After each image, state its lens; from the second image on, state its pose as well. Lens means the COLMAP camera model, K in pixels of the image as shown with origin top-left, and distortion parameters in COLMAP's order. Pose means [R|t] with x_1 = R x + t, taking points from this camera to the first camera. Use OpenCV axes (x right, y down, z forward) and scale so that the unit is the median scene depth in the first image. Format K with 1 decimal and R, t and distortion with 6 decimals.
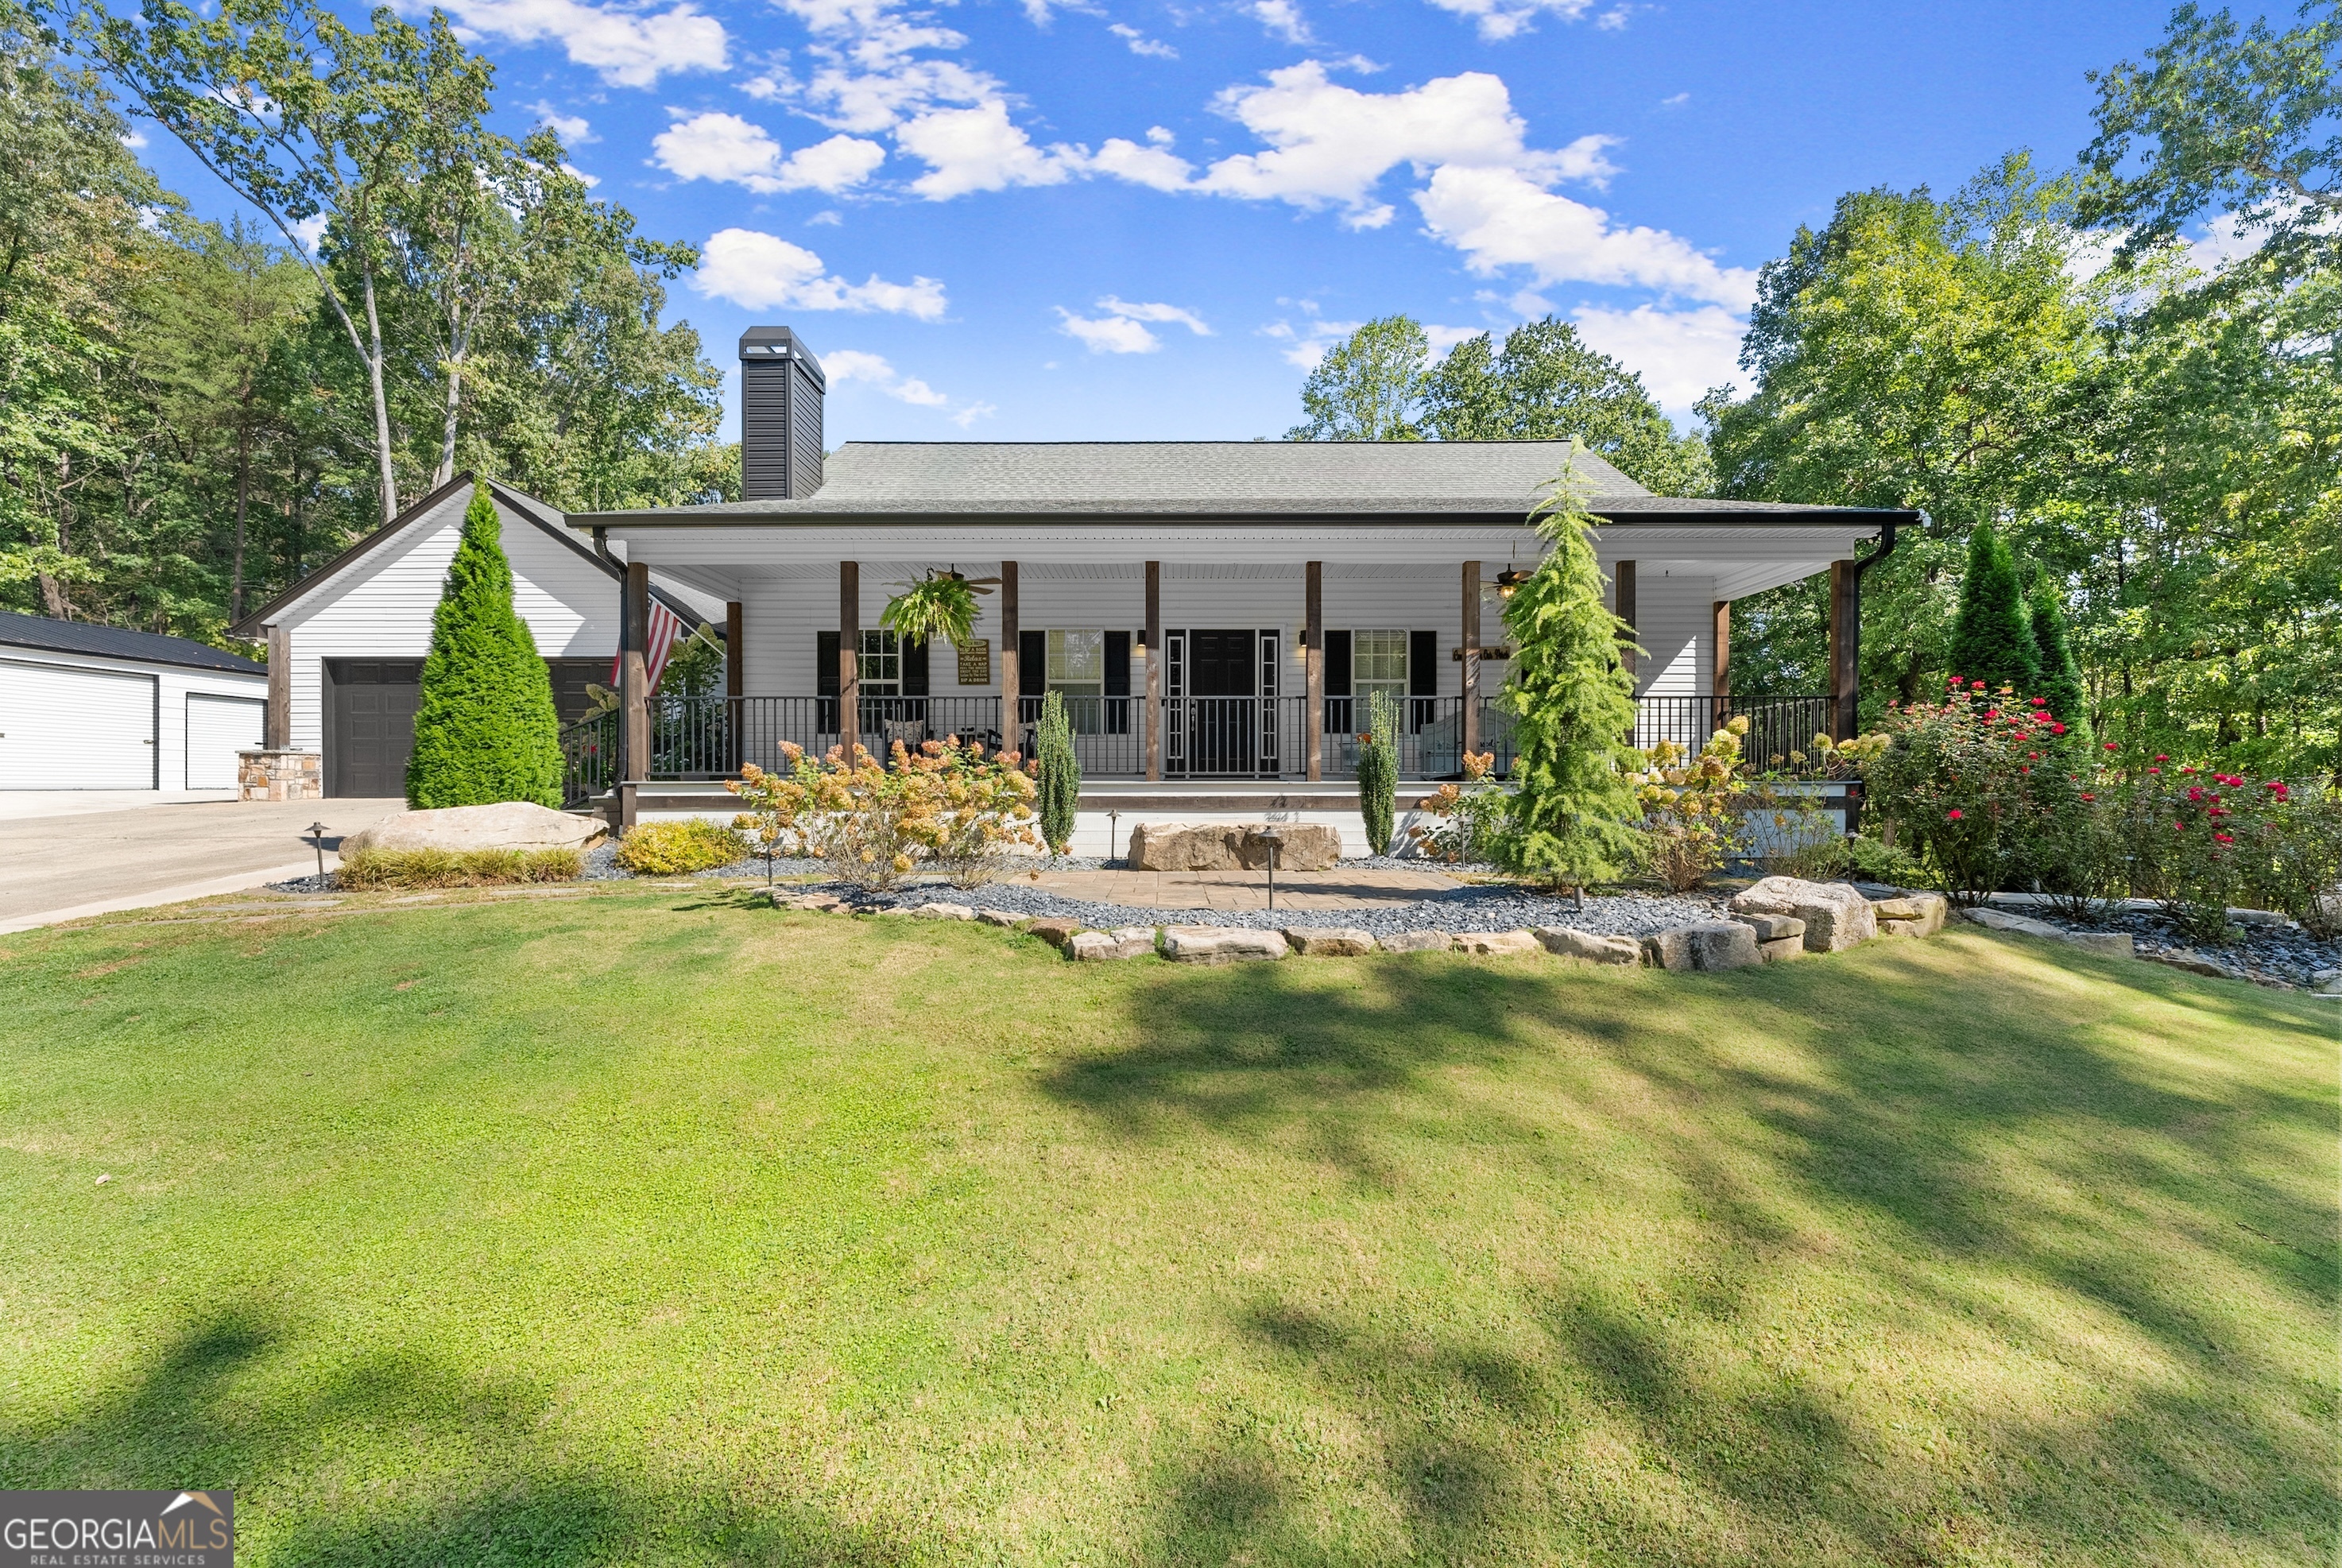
lens RADIAL K [[949.0, 0, 1153.8], [0, 949.0, 782.6], [0, 0, 1]] dist [0.006072, -0.001385]
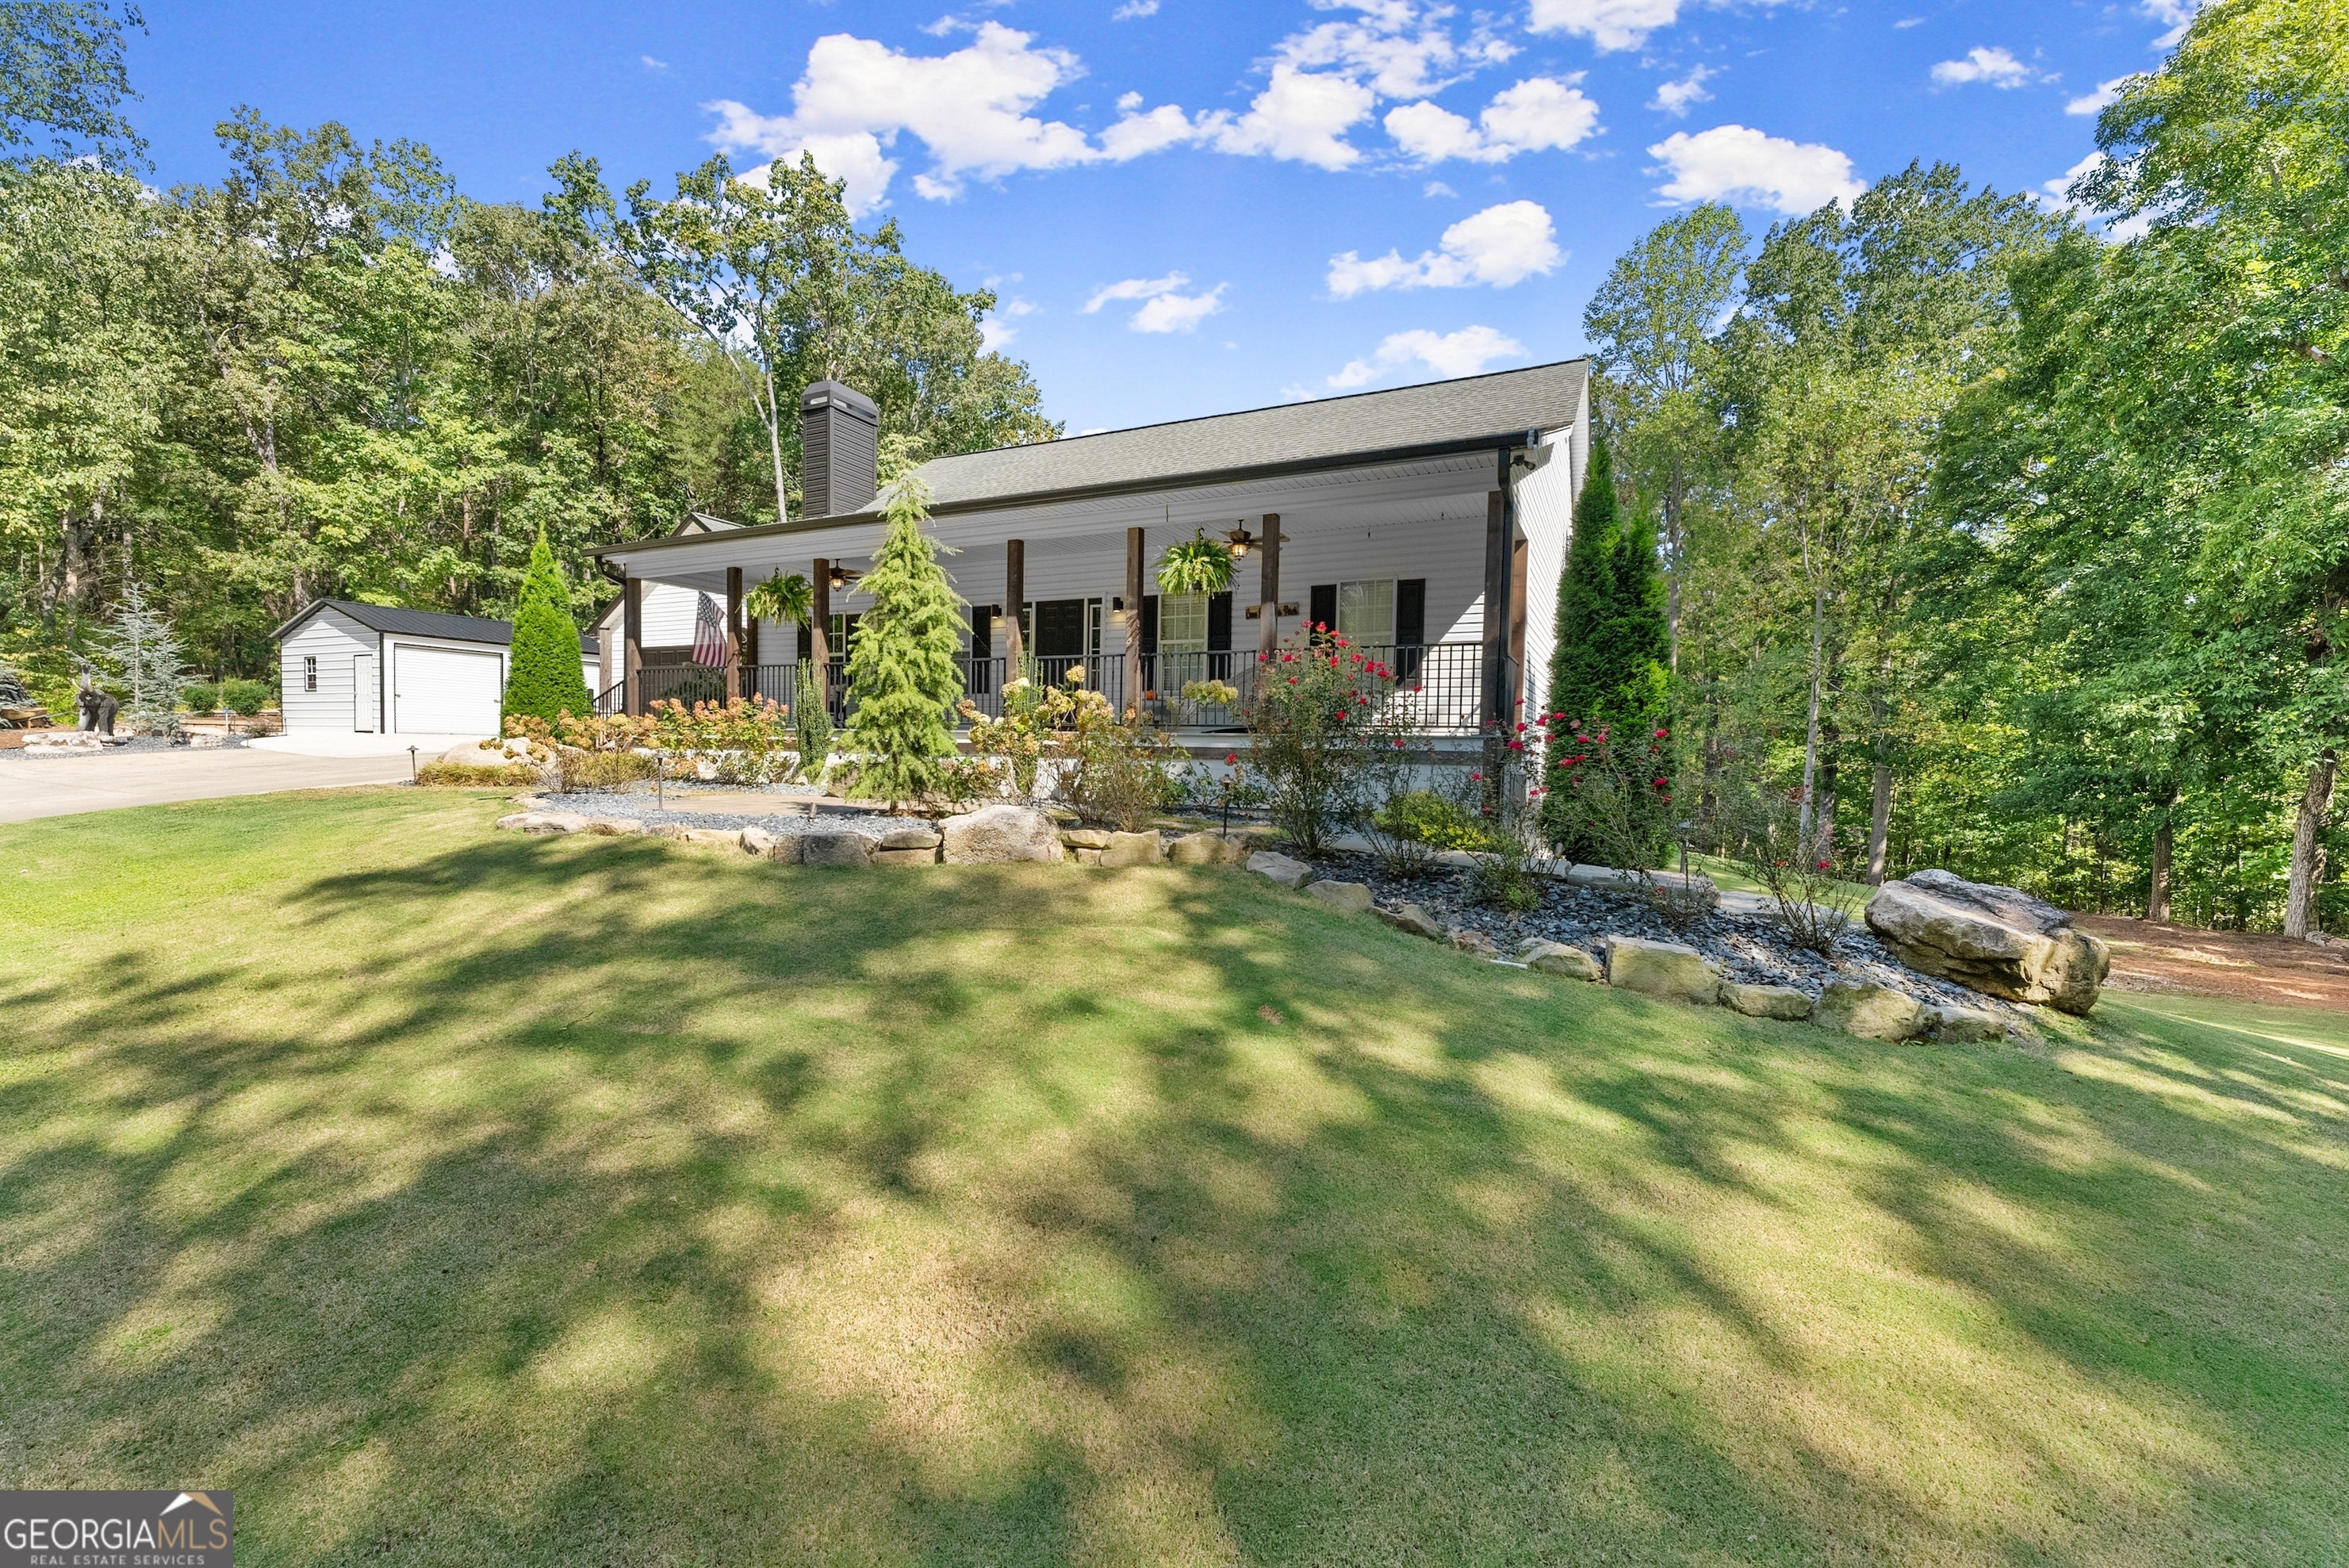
lens RADIAL K [[951.9, 0, 1165.3], [0, 951.9, 795.6], [0, 0, 1]] dist [0.006072, -0.001385]
pose [[0.896318, 0.039510, -0.441647, 0.493388], [-0.021024, 0.998689, 0.046675, 0.012423], [0.442912, -0.032550, 0.895974, 0.014177]]
